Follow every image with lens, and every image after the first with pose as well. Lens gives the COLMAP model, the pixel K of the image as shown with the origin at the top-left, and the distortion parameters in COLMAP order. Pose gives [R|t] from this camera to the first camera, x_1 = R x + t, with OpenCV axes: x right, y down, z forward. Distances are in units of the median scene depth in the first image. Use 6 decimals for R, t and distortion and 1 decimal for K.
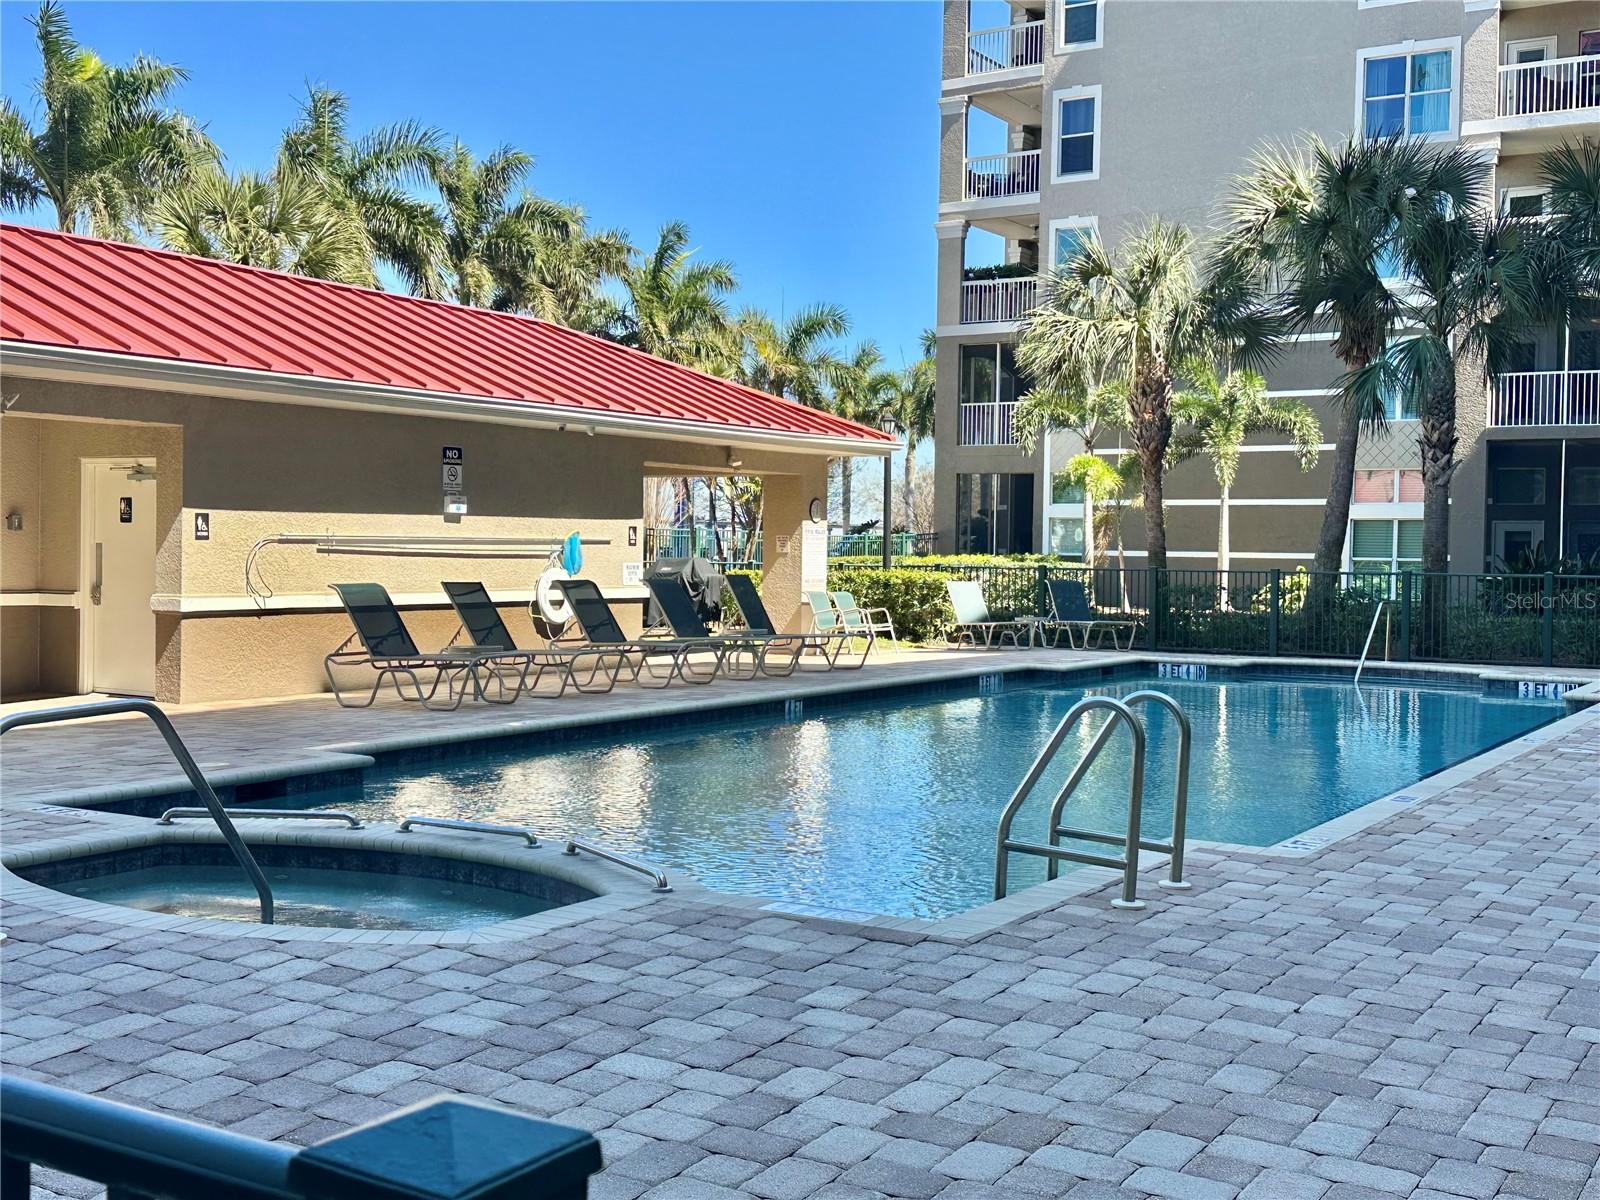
lens RADIAL K [[1784.8, 0, 800.0], [0, 1784.8, 600.0], [0, 0, 1]] dist [0.159890, -0.297216]
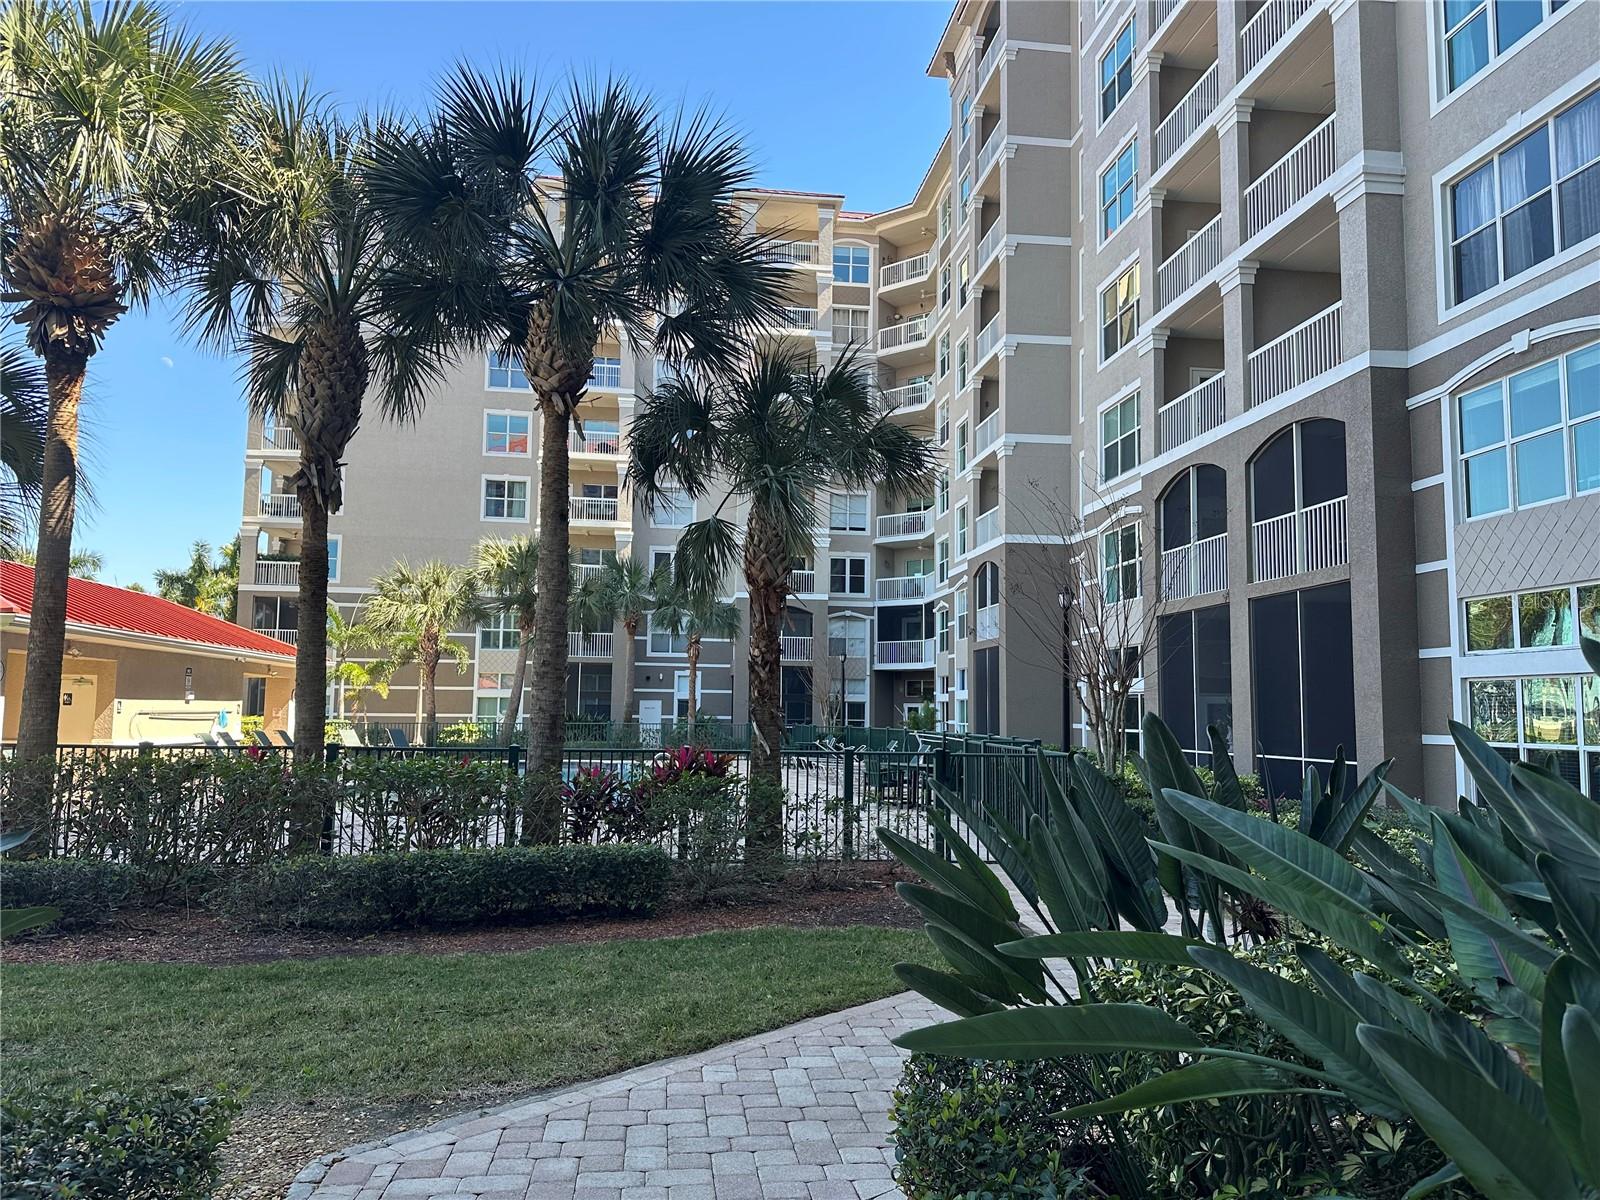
lens RADIAL K [[1120.0, 0, 800.2], [0, 1120.0, 626.3], [0, 0, 1]] dist [0.045935, -0.036609]
pose [[0.773681, 0.045591, 0.631933, -0.329352], [0.017643, 0.995471, -0.093419, 0.001967], [-0.633330, 0.083426, 0.769372, -0.325493]]
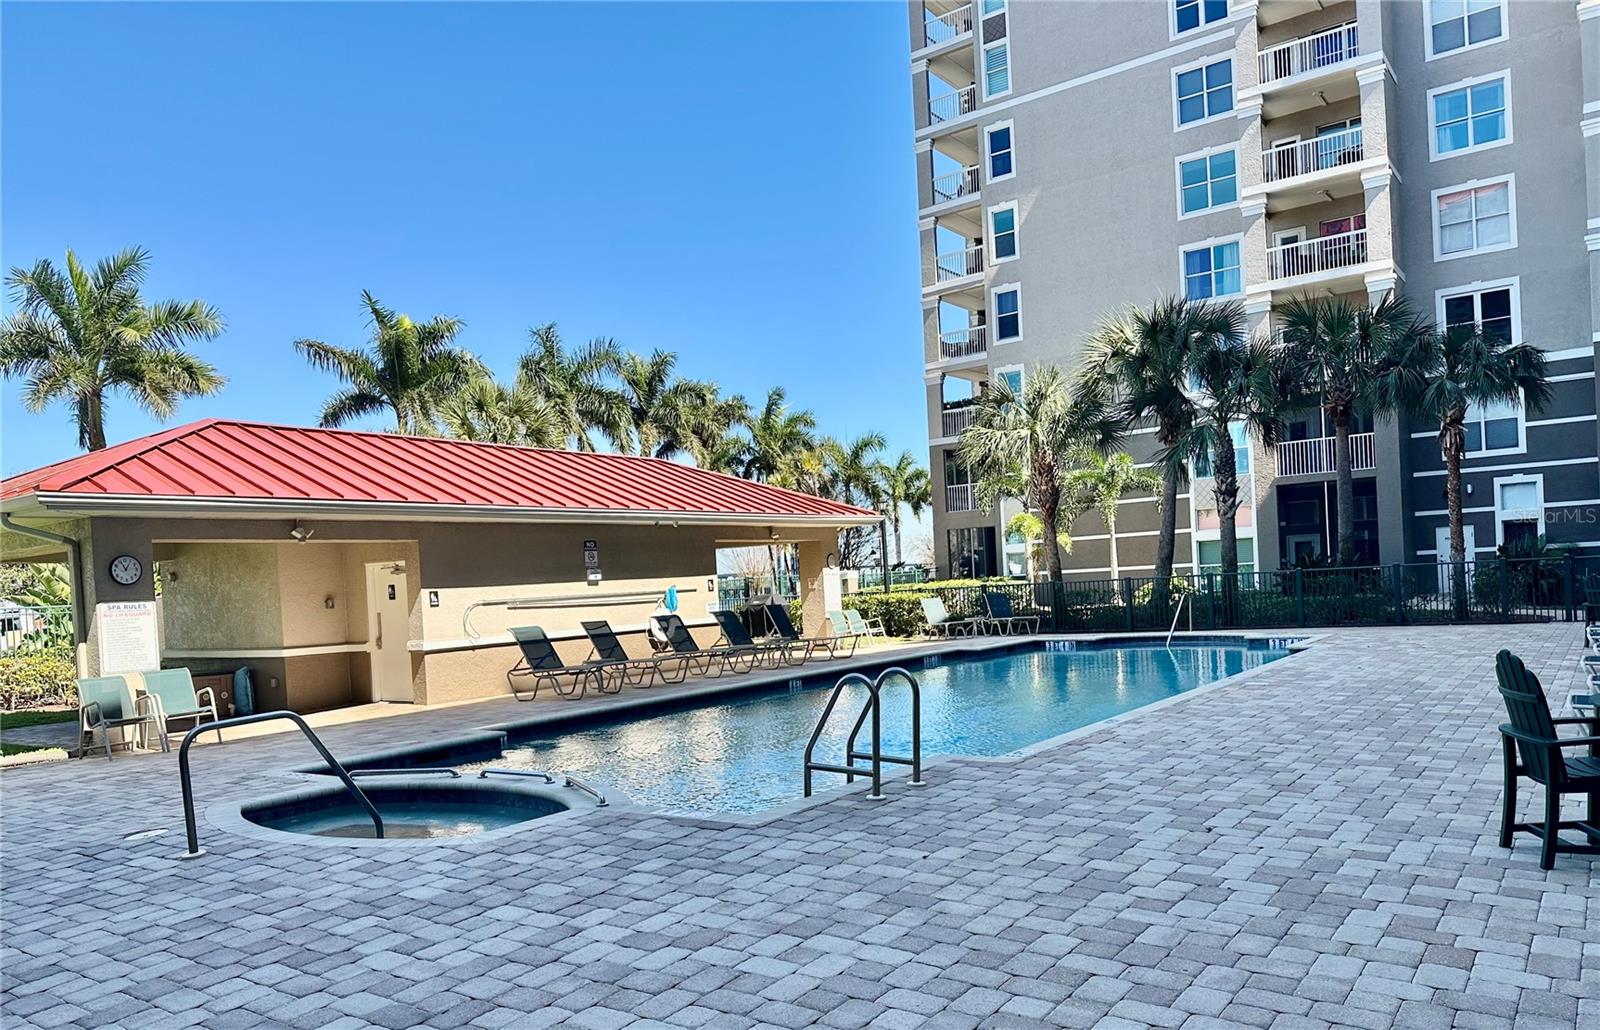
lens RADIAL K [[1105.7, 0, 802.9], [0, 1105.7, 608.2], [0, 0, 1]] dist [0.149508, -0.272613]
pose [[0.994585, -0.066335, -0.080007, 0.055488], [0.065849, 0.997792, -0.008692, -0.000245], [0.080407, 0.003376, 0.996756, -0.007215]]
